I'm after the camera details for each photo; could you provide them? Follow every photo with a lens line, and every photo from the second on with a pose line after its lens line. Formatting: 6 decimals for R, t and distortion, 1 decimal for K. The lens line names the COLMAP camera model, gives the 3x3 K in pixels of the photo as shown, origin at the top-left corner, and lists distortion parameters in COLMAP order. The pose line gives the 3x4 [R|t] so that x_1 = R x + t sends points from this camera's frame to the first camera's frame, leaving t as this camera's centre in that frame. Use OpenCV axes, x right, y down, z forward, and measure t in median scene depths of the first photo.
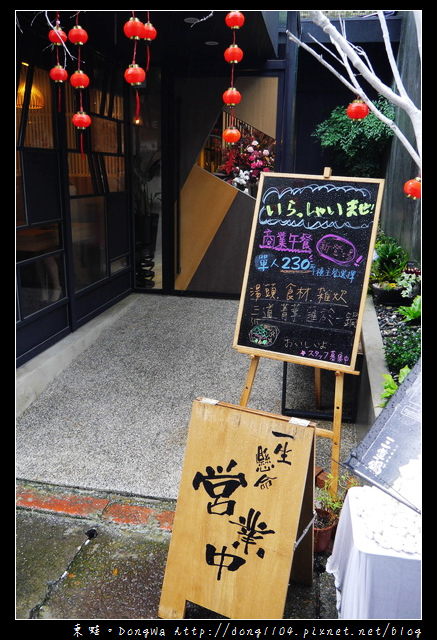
lens RADIAL K [[525.8, 0, 218.3], [0, 525.8, 318.9], [0, 0, 1]] dist [0.000538, 0.009493]
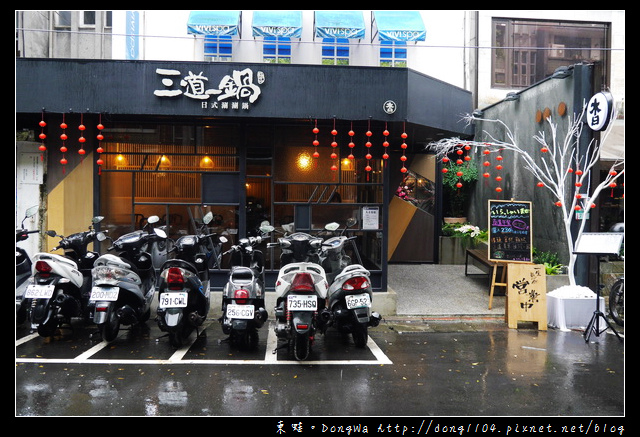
lens RADIAL K [[525.8, 0, 320.5], [0, 525.8, 218.1], [0, 0, 1]] dist [0.000538, 0.009493]
pose [[0.974056, -0.021900, 0.225244, -1.543042], [0.072147, 0.973422, -0.217356, 0.399721], [-0.214497, 0.227968, 0.949748, -1.603452]]
